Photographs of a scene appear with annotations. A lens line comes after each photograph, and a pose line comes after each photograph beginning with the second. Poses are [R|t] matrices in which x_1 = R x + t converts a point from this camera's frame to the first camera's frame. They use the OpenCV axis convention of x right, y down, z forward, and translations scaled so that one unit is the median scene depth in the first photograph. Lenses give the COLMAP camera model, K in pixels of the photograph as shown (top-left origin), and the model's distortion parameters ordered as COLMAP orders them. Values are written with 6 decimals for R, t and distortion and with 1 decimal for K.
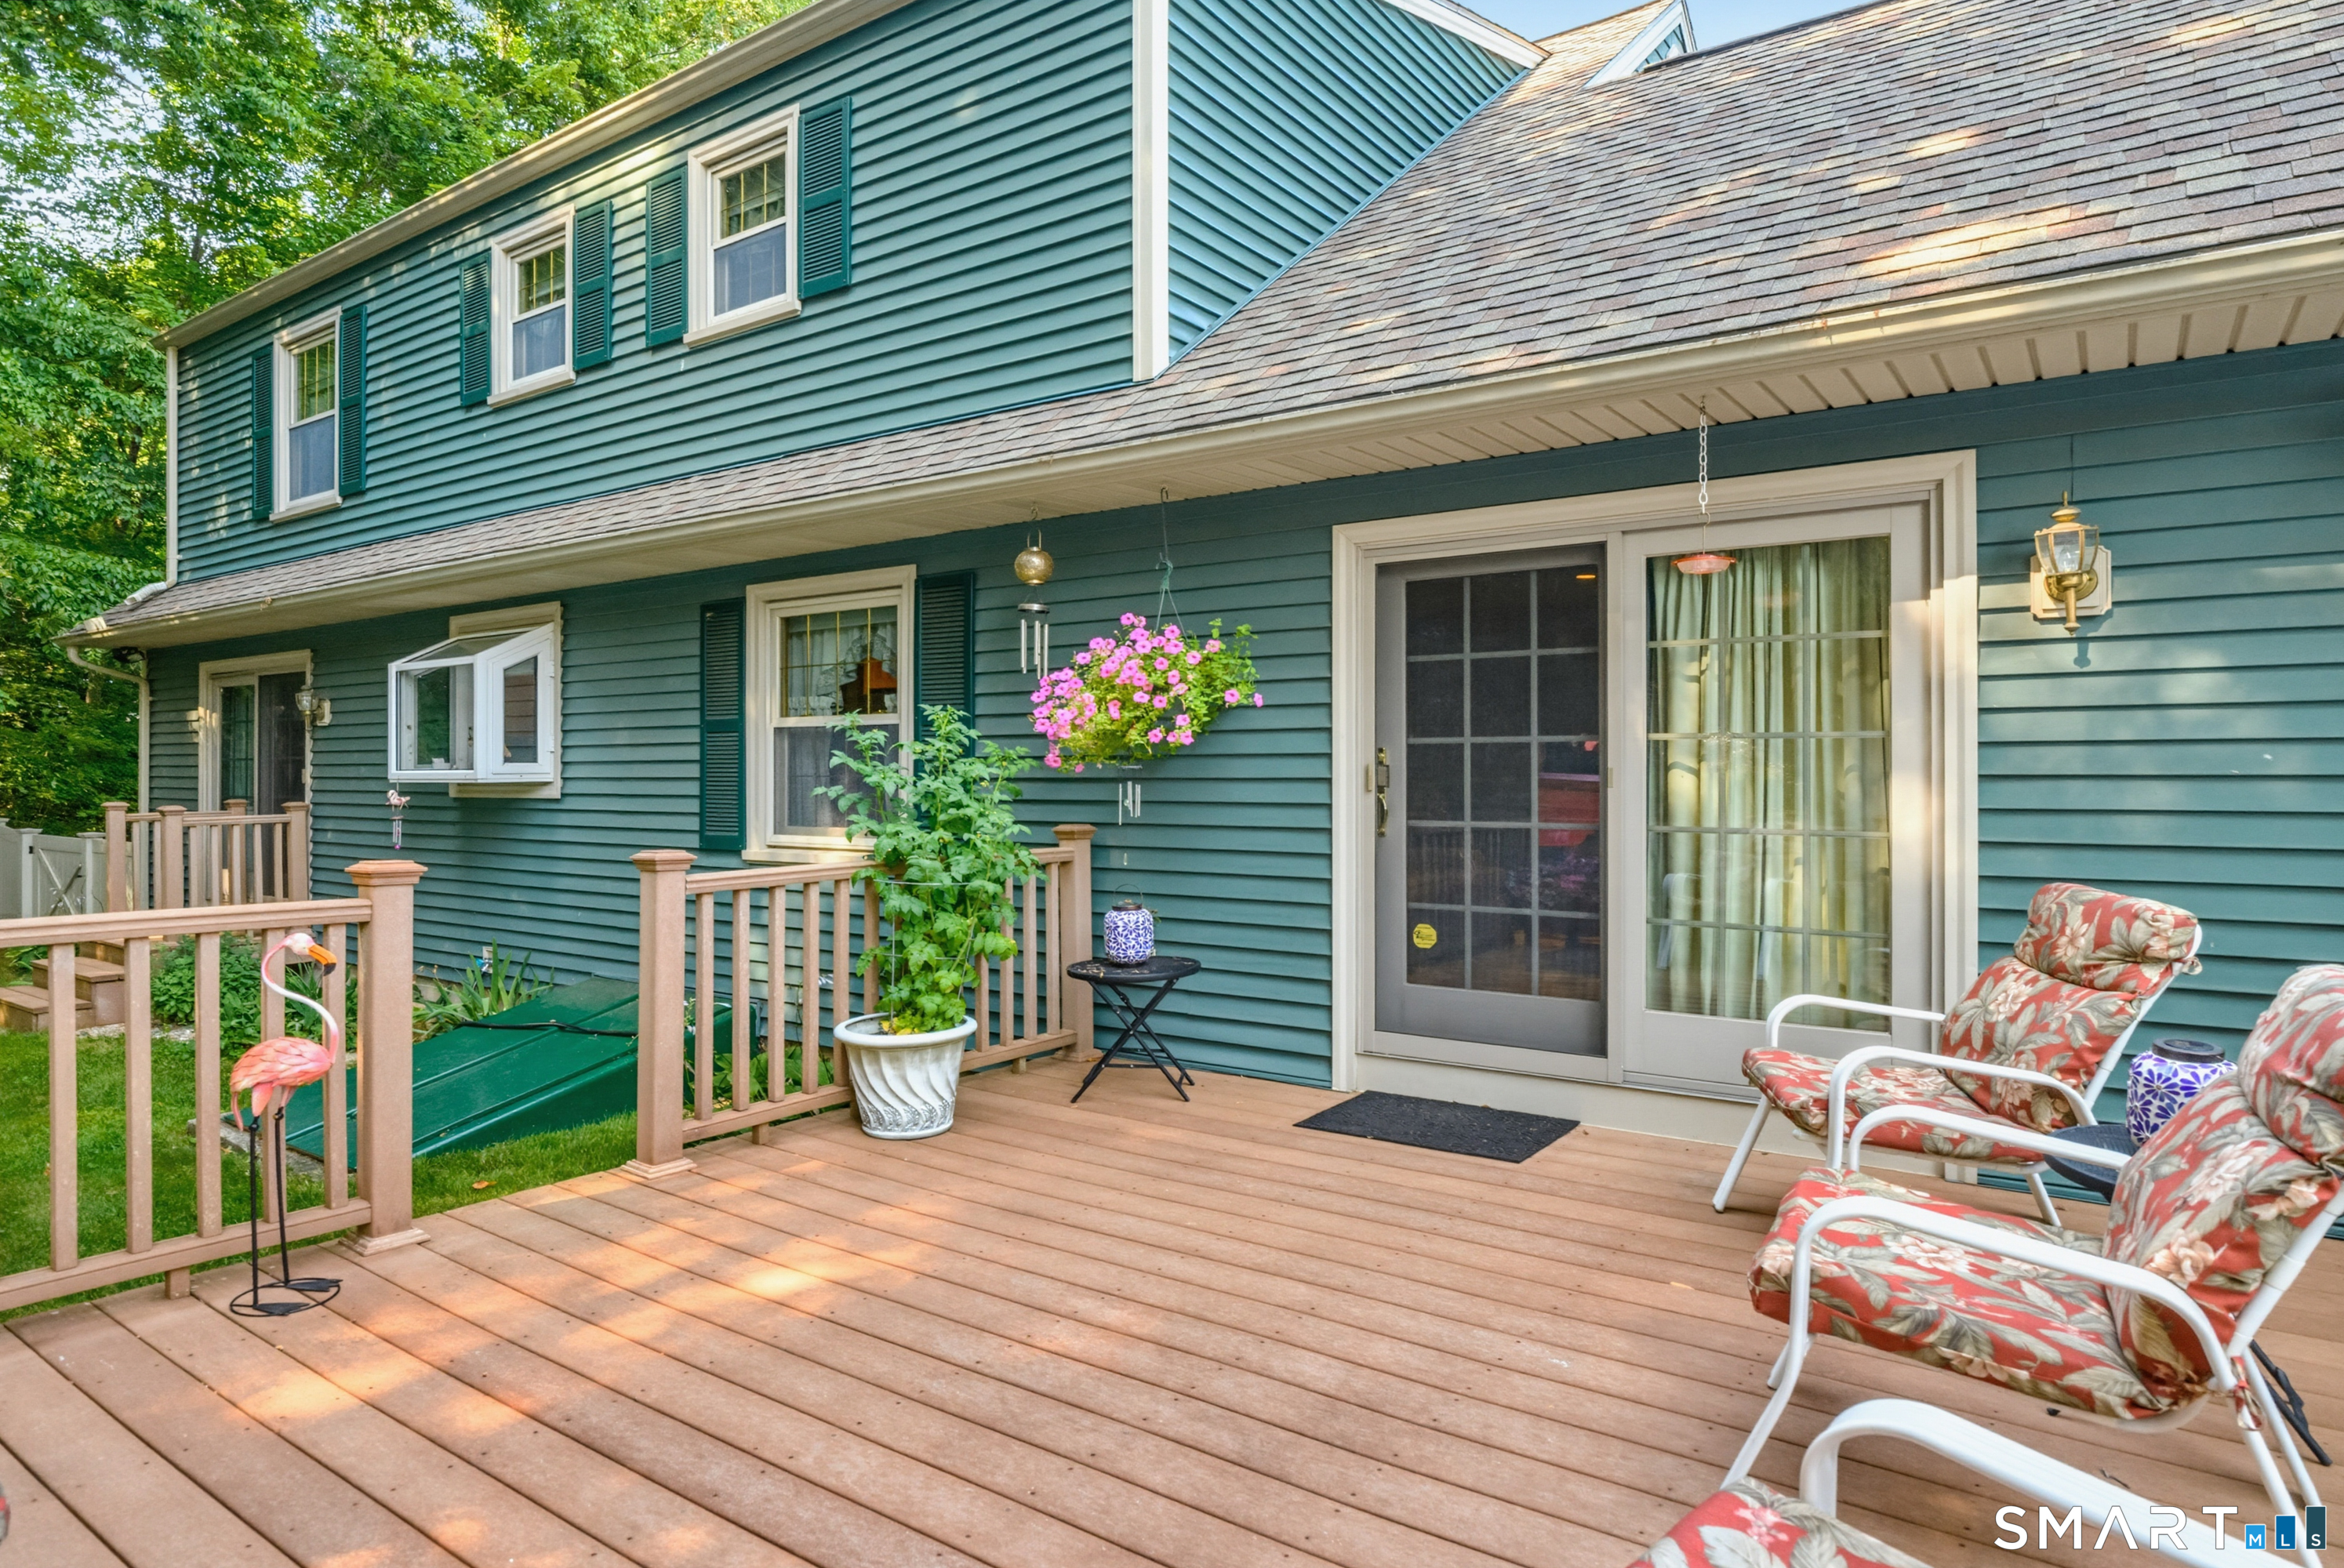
lens RADIAL K [[1079.6, 0, 1175.3], [0, 1079.6, 777.2], [0, 0, 1]] dist [-0.011443, -0.000292]
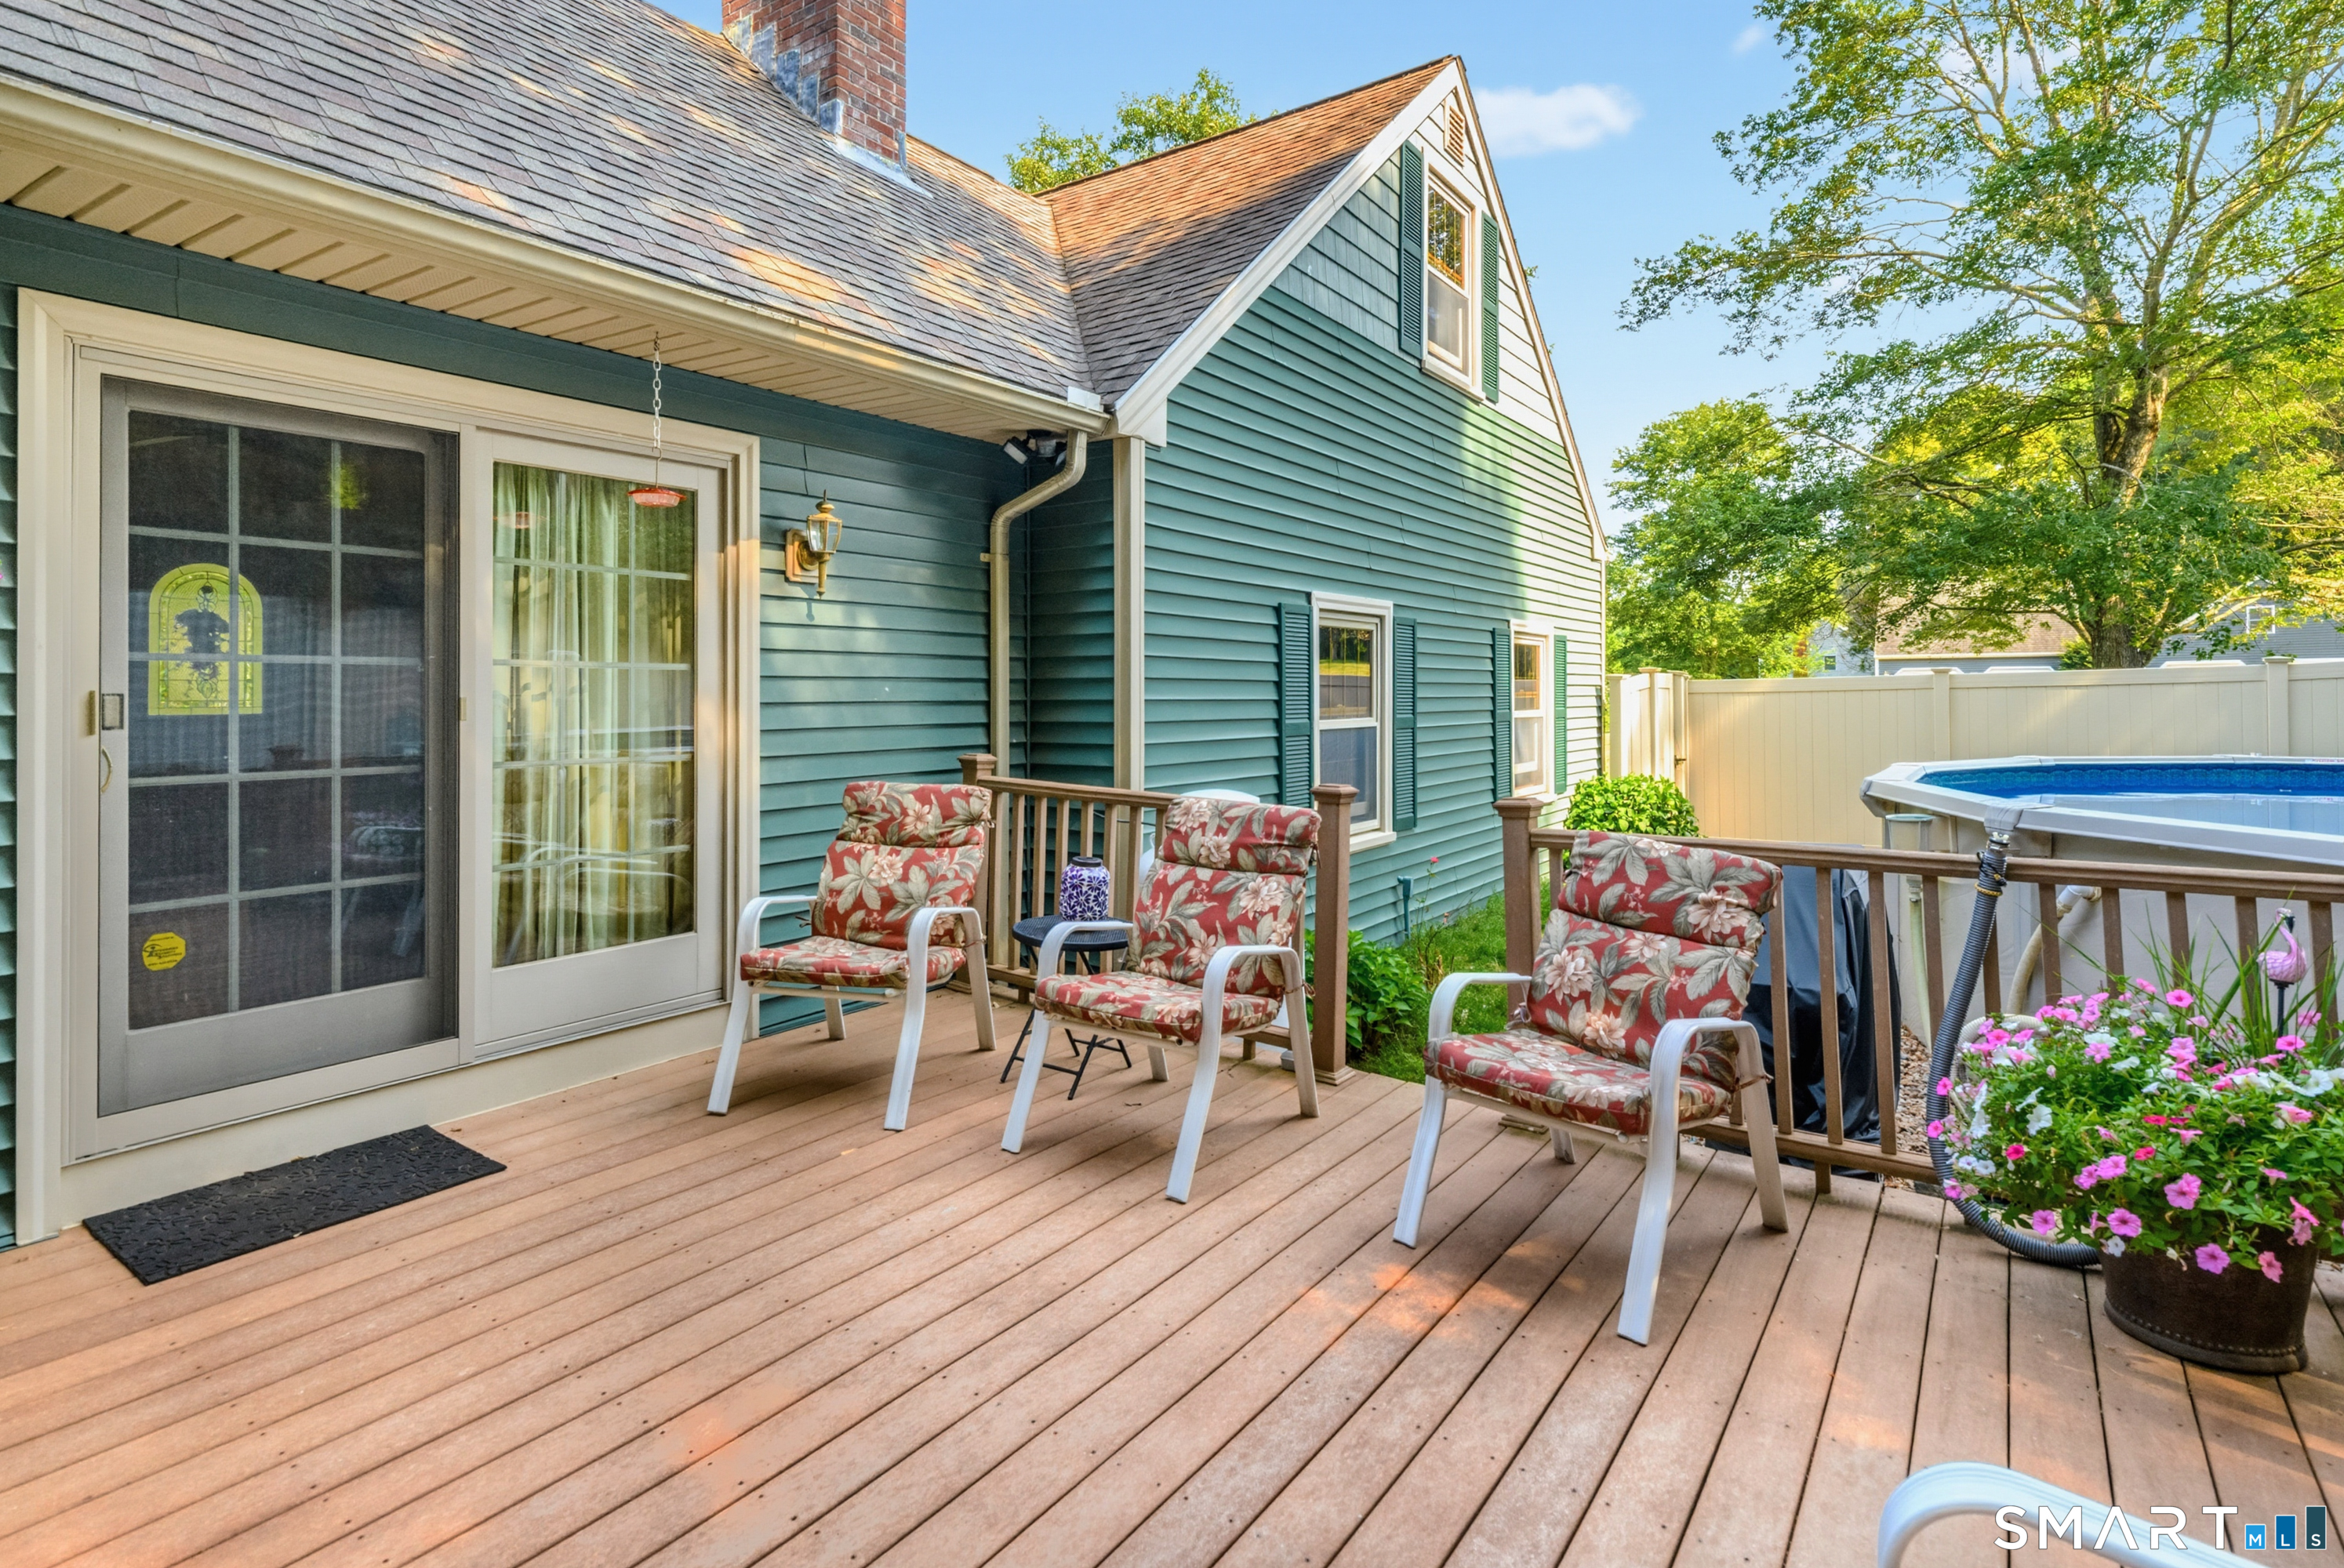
lens RADIAL K [[1197.3, 0, 1200.0], [0, 1197.3, 690.8], [0, 0, 1]] dist [-0.000610, -0.000535]
pose [[0.081990, 0.001782, 0.996632, -0.599008], [0.005303, 0.999983, -0.002224, -0.010748], [-0.996619, 0.005467, 0.081980, 0.401974]]
